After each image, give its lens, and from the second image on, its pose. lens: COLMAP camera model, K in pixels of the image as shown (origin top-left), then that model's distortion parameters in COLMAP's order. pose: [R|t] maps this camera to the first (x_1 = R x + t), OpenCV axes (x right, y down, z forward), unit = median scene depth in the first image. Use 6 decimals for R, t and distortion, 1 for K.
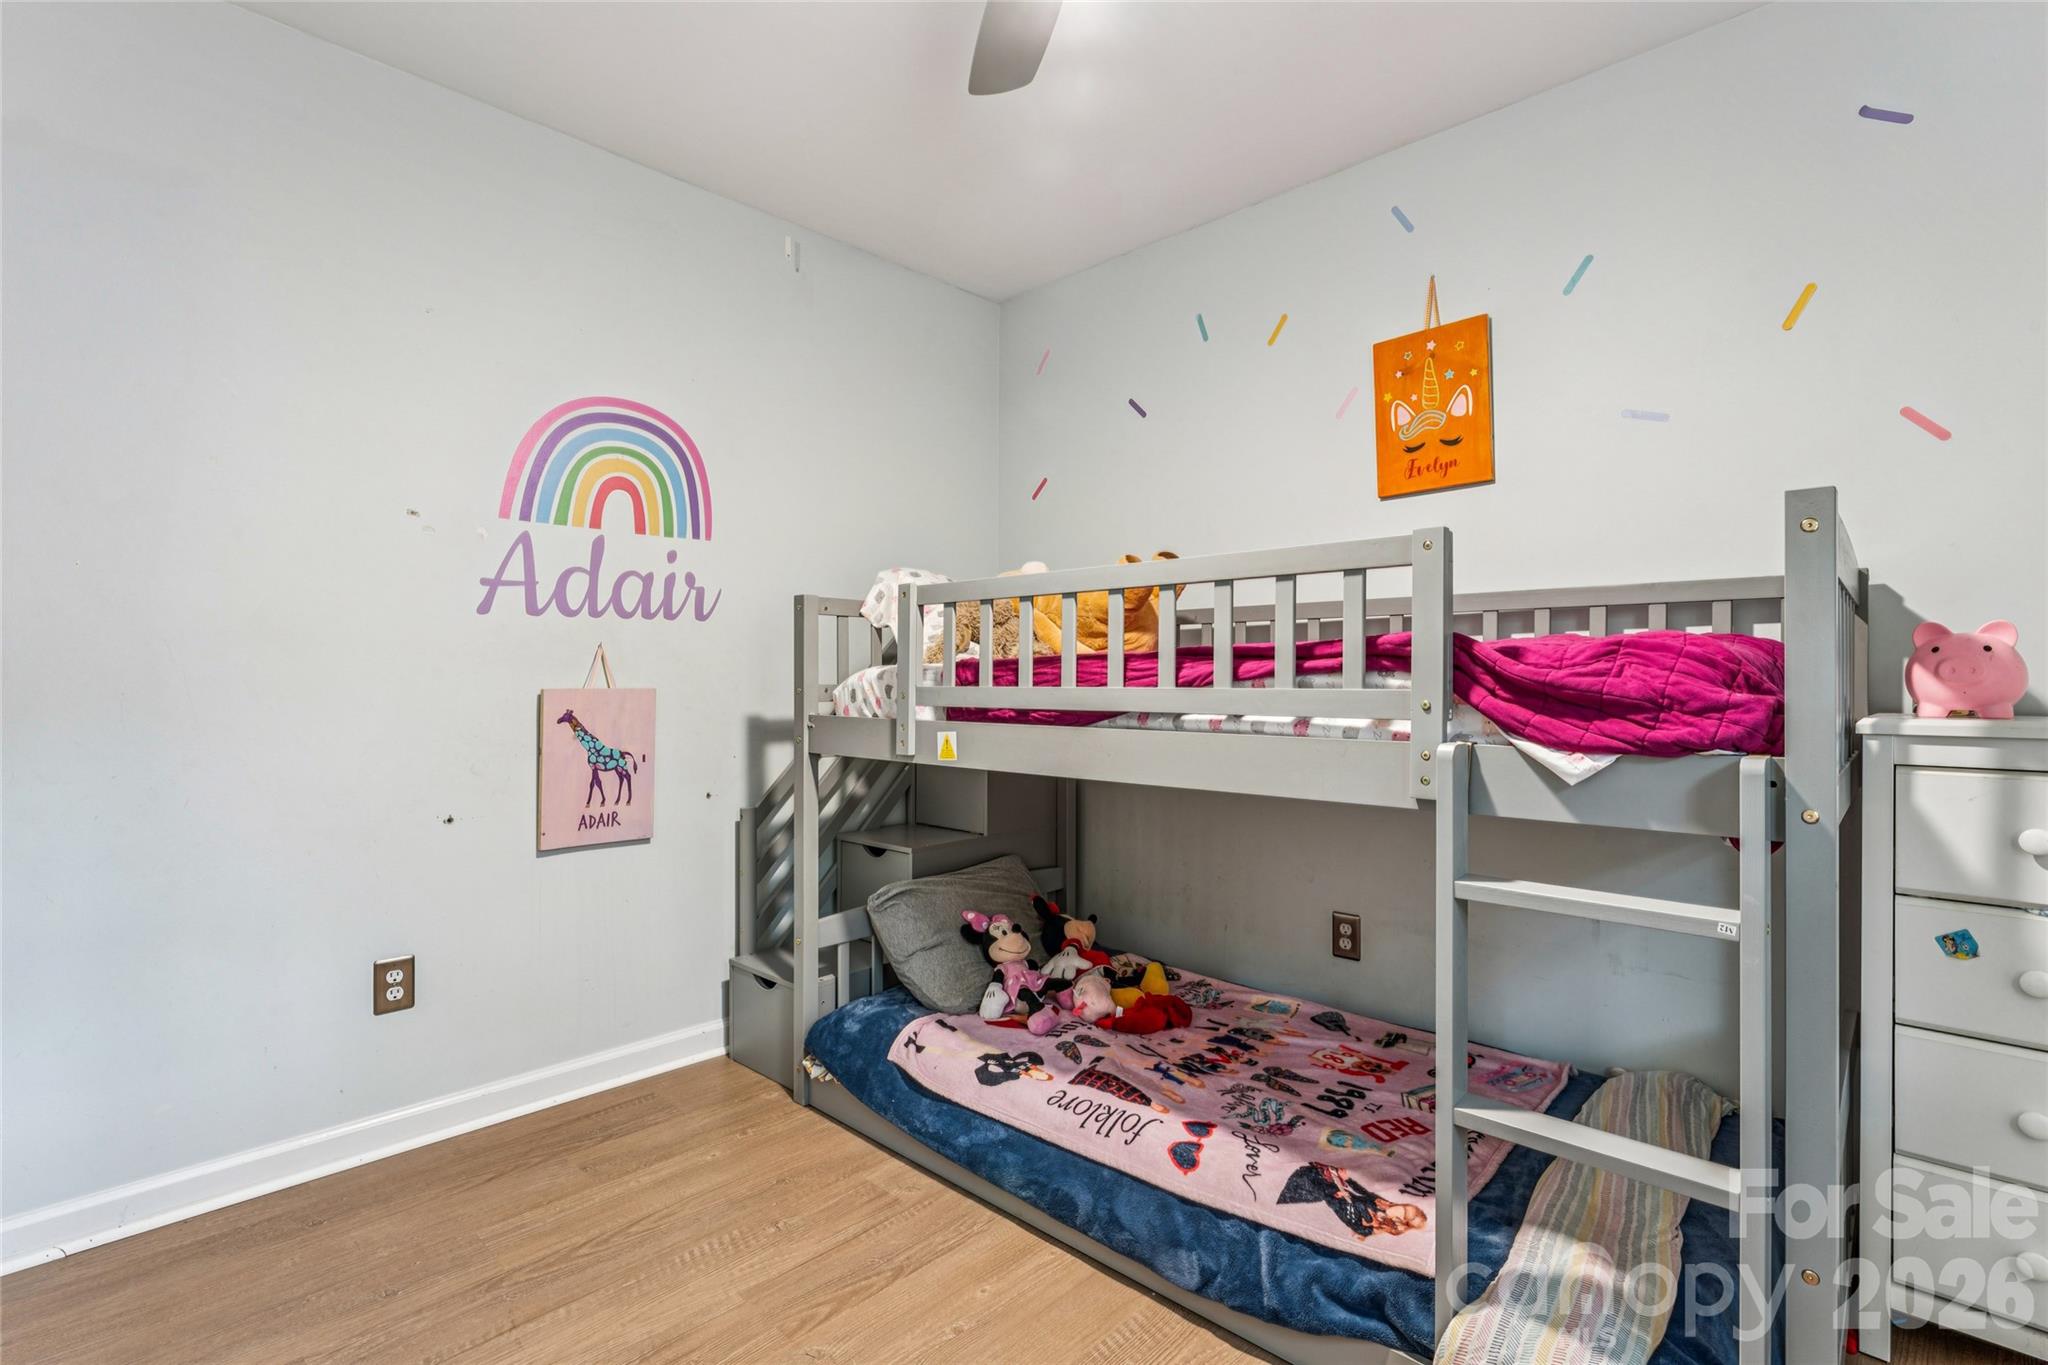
lens RADIAL K [[957.6, 0, 1028.2], [0, 957.6, 685.3], [0, 0, 1]] dist [-0.001701, 0.000062]
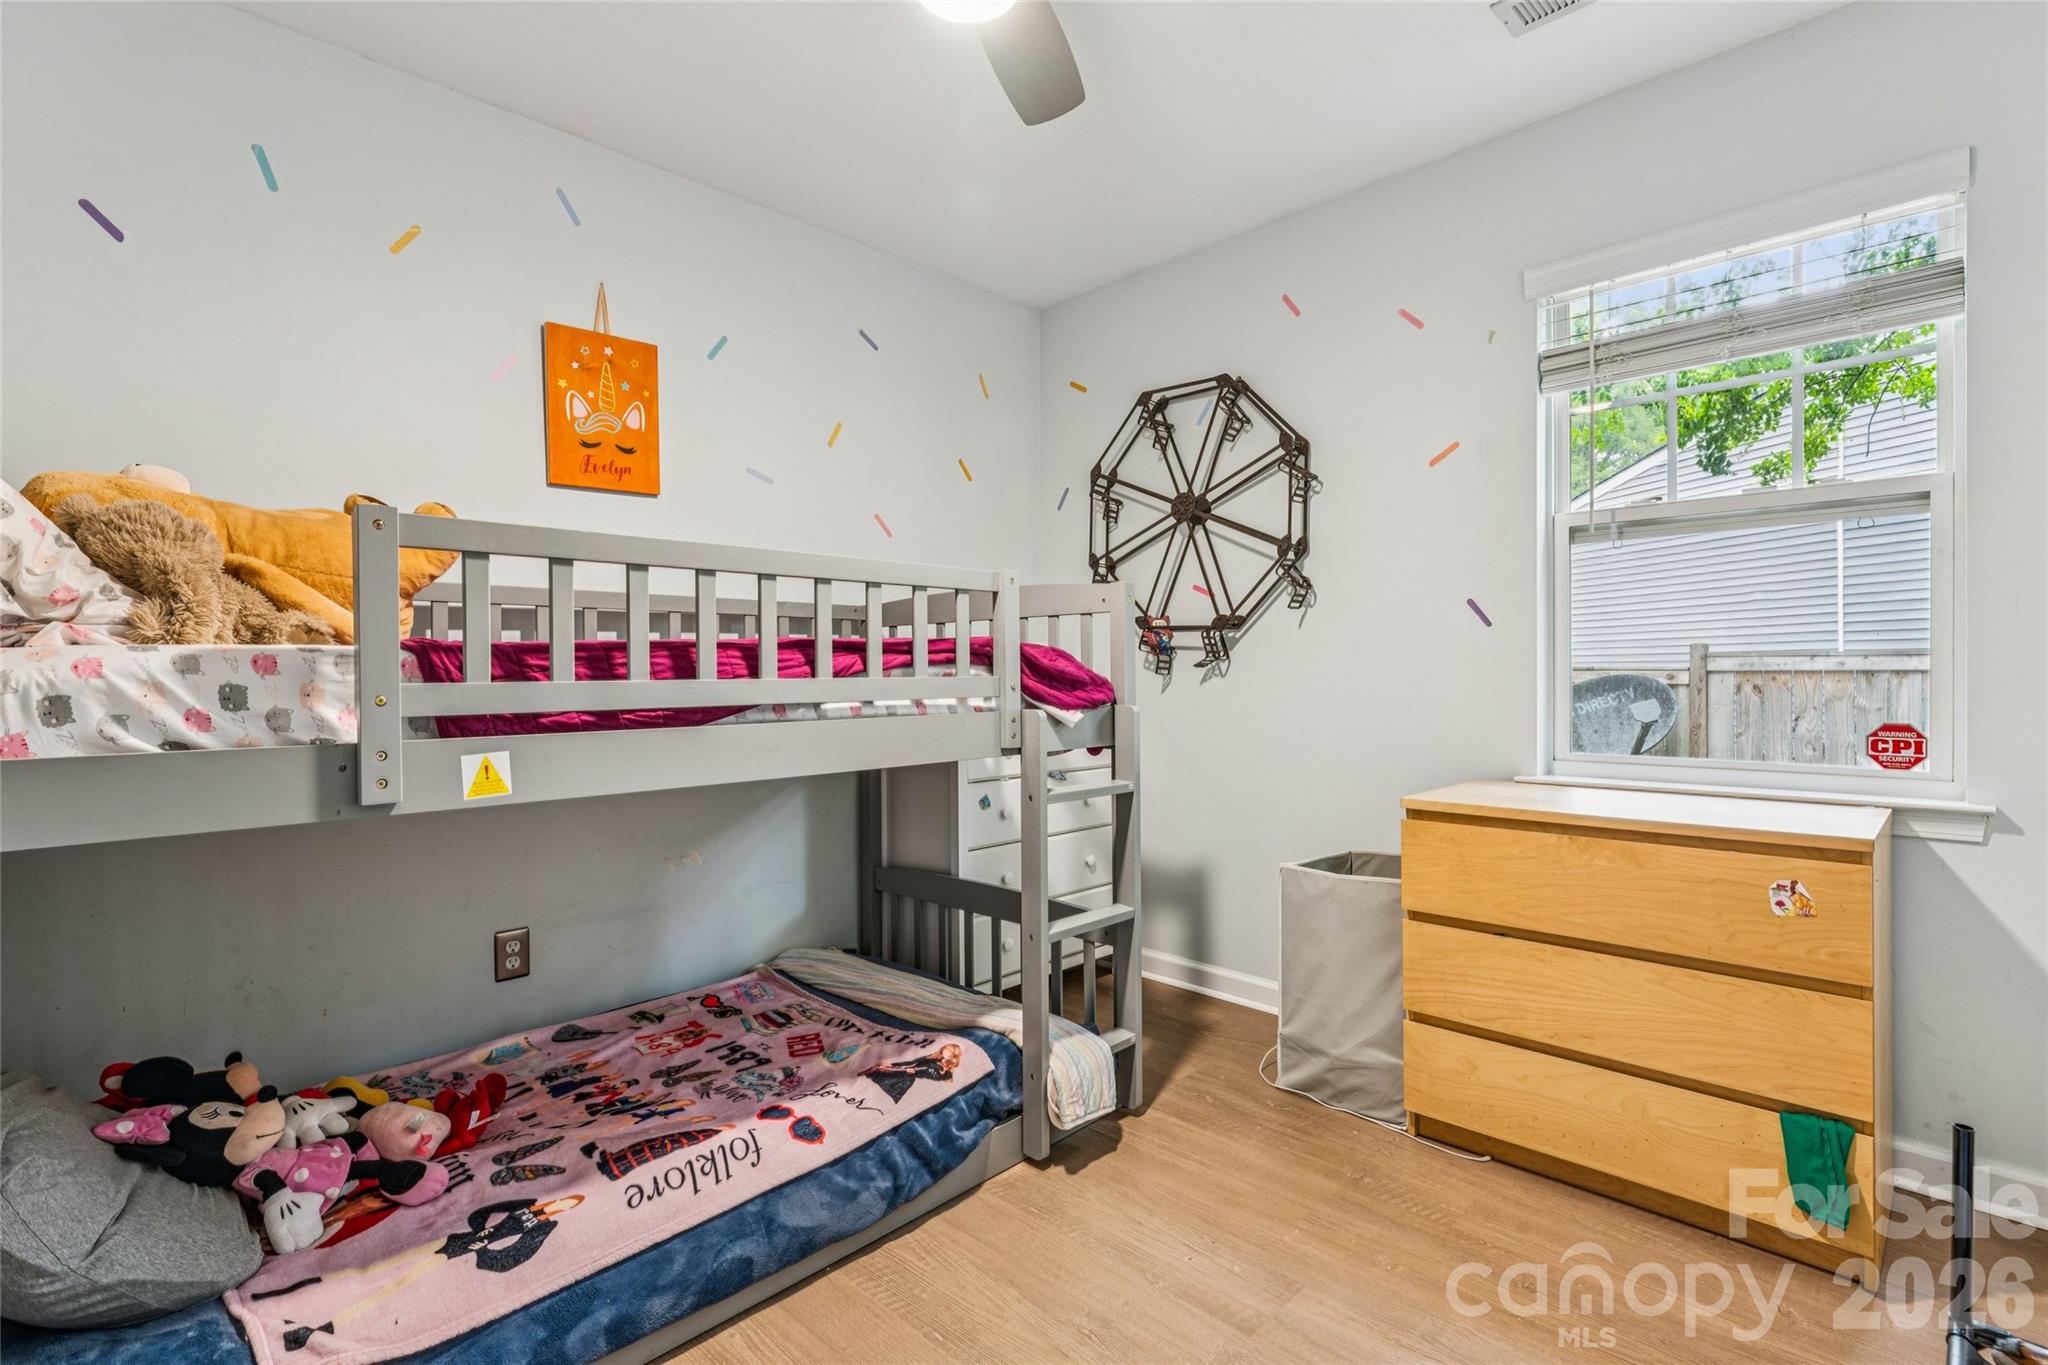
lens RADIAL K [[957.6, 0, 1028.2], [0, 957.6, 685.3], [0, 0, 1]] dist [-0.001701, 0.000062]
pose [[0.004843, -0.014333, 0.999886, -0.738550], [0.012270, 0.999823, 0.014272, -0.001594], [-0.999913, 0.012199, 0.005018, 0.644637]]
